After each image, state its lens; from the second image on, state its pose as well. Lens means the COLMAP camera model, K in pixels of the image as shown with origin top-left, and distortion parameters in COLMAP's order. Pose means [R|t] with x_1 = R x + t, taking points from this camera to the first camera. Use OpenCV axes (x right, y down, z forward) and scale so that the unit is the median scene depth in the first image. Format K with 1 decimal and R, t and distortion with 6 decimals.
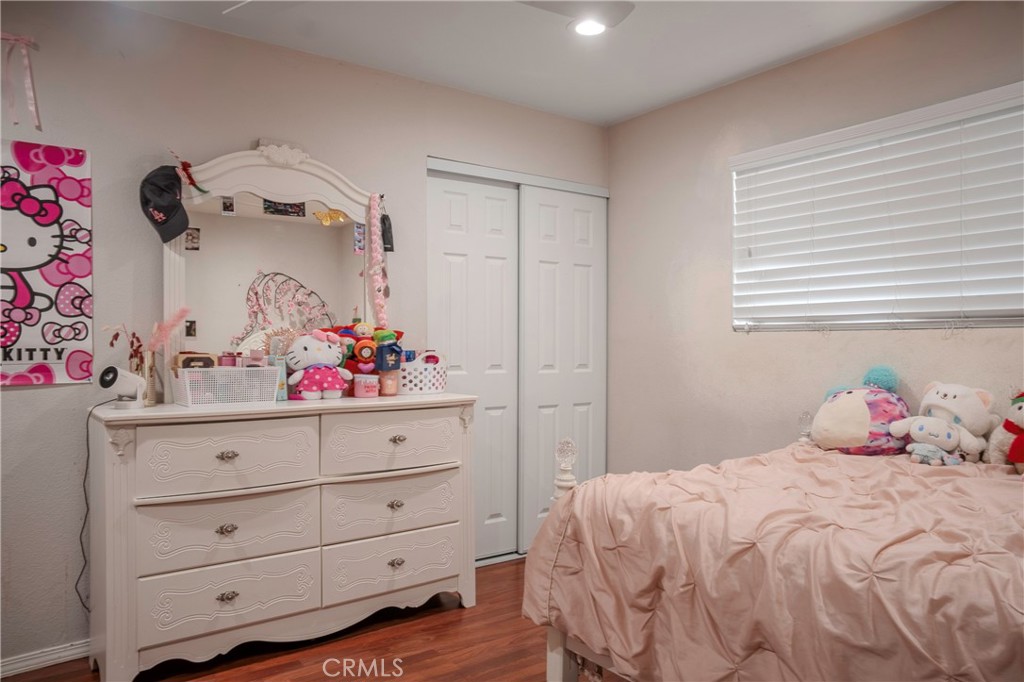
lens RADIAL K [[707.8, 0, 512.0], [0, 707.8, 341.0], [0, 0, 1]] dist [-0.090923, 0.097165]
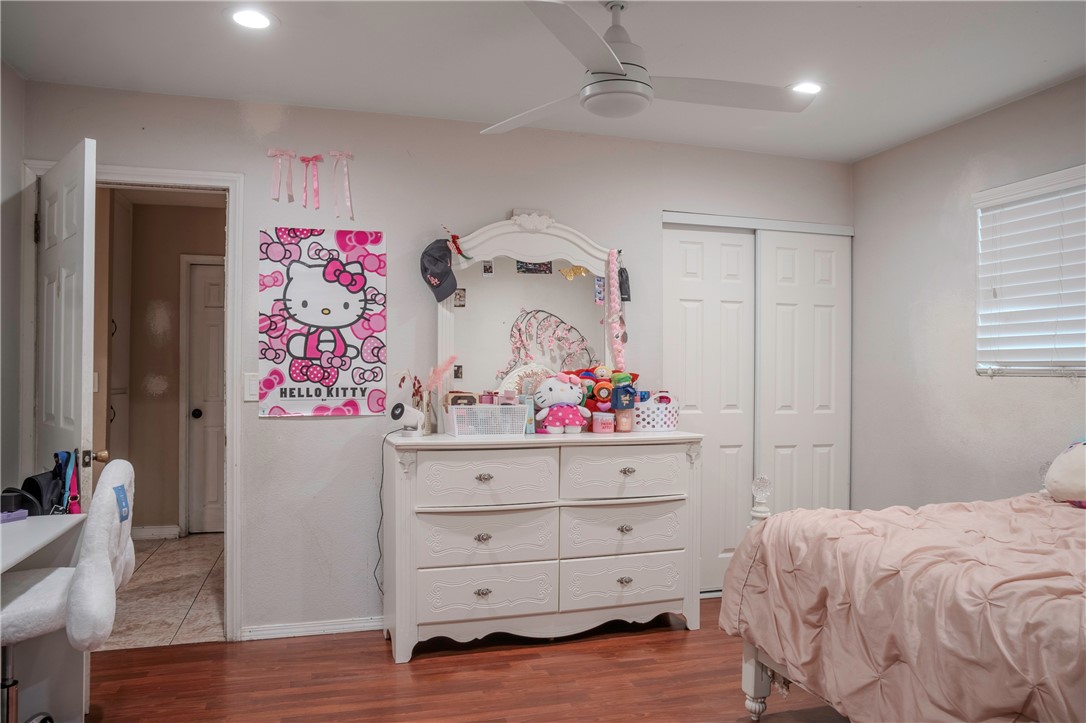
lens RADIAL K [[750.6, 0, 543.0], [0, 750.6, 361.5], [0, 0, 1]] dist [-0.090923, 0.097165]
pose [[0.947612, 0.001900, -0.319418, 0.100932], [-0.006464, 0.999892, -0.013228, -0.021104], [0.319358, 0.014600, 0.947522, -0.199096]]
